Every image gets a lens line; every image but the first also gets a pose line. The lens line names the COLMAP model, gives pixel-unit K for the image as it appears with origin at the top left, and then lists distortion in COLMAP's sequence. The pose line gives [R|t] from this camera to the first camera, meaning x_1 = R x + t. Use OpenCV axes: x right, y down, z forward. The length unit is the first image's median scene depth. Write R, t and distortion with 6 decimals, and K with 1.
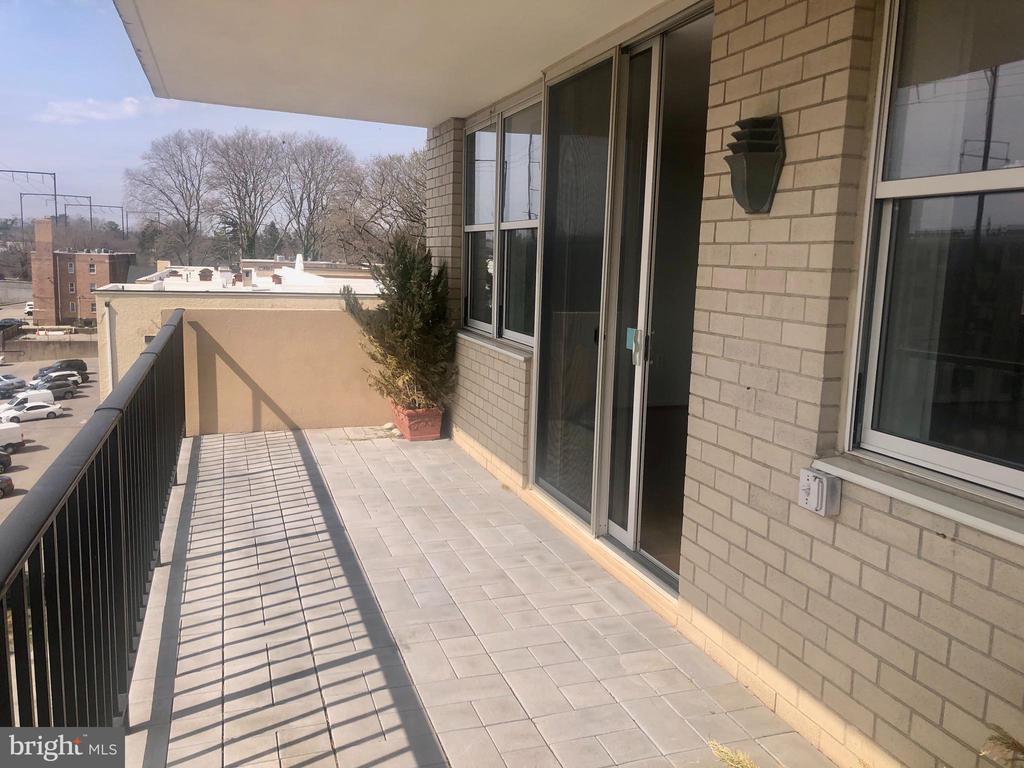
lens RADIAL K [[861.5, 0, 514.6], [0, 861.5, 392.5], [0, 0, 1]] dist [0.099977, -0.262245]
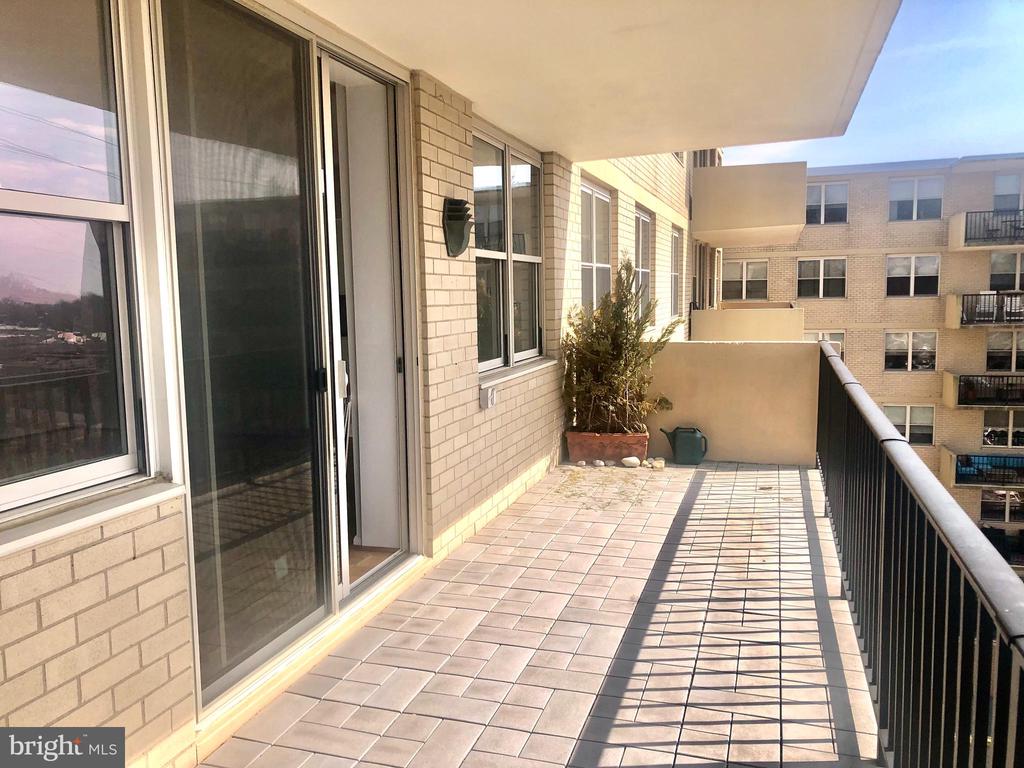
lens RADIAL K [[861.5, 0, 514.6], [0, 861.5, 392.5], [0, 0, 1]] dist [0.099977, -0.262245]
pose [[-0.819960, -0.078196, 0.567055, -0.678612], [0.085827, 0.962633, 0.256850, -0.327473], [-0.565951, 0.259275, -0.782609, 2.028601]]
